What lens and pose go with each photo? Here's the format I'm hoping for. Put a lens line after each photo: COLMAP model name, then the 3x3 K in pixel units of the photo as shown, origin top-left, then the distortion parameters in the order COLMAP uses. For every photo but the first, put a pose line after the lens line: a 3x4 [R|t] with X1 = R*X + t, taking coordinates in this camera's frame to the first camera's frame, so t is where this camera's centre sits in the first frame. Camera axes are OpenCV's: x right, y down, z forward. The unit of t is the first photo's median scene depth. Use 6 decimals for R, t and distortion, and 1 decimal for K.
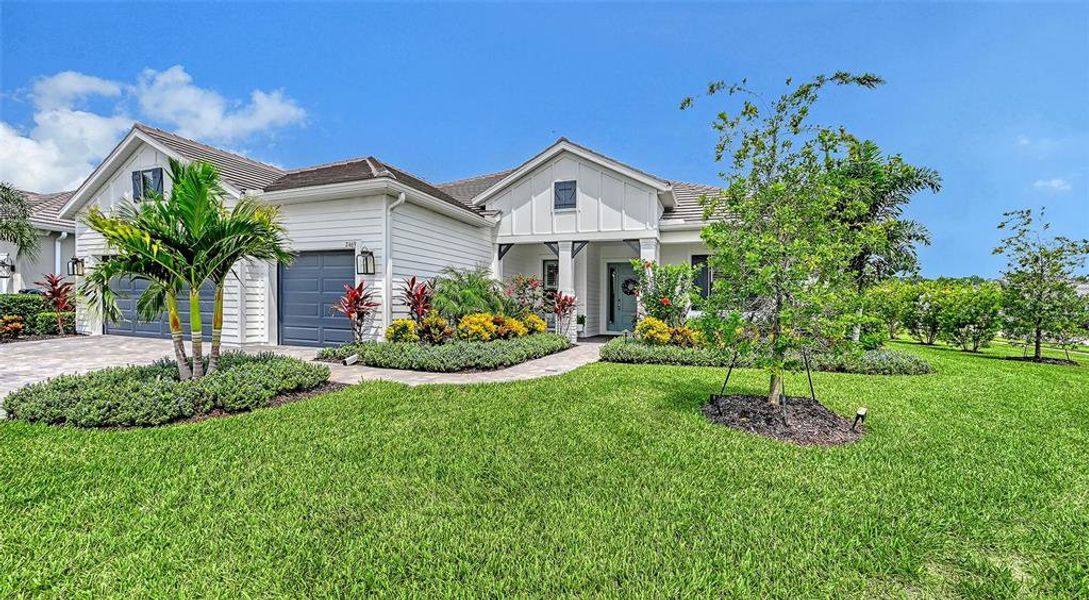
lens RADIAL K [[453.6, 0, 539.1], [0, 453.6, 305.0], [0, 0, 1]] dist [-0.001130, -0.000157]
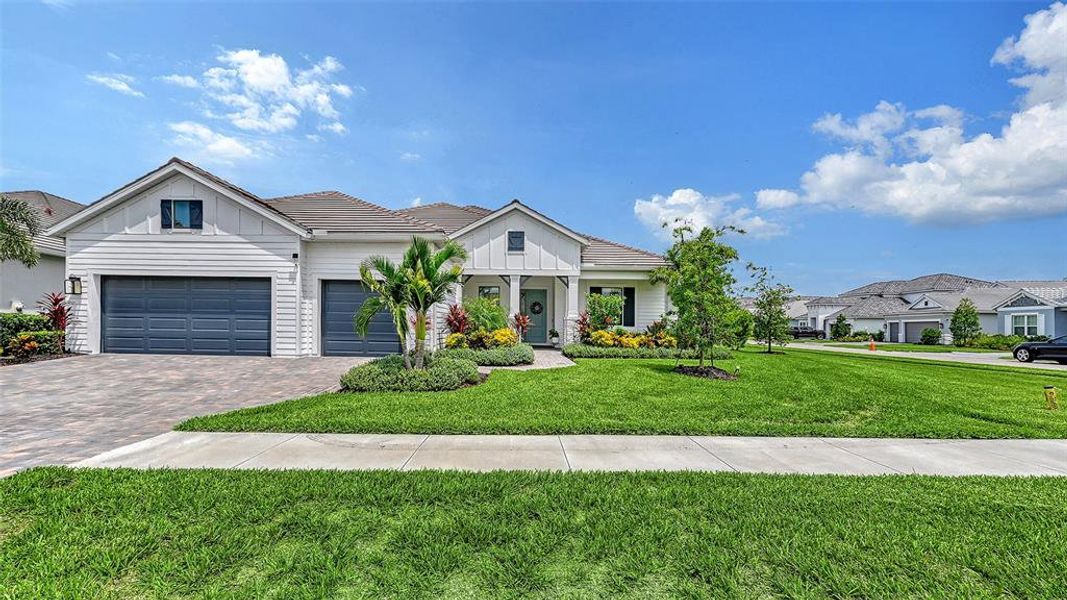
lens RADIAL K [[466.4, 0, 524.5], [0, 466.4, 313.1], [0, 0, 1]] dist [-0.004037, -0.000136]
pose [[0.924503, 0.004730, 0.381146, -0.447126], [0.001841, 0.999856, -0.016875, -0.003864], [-0.381170, 0.016303, 0.924361, -0.296373]]
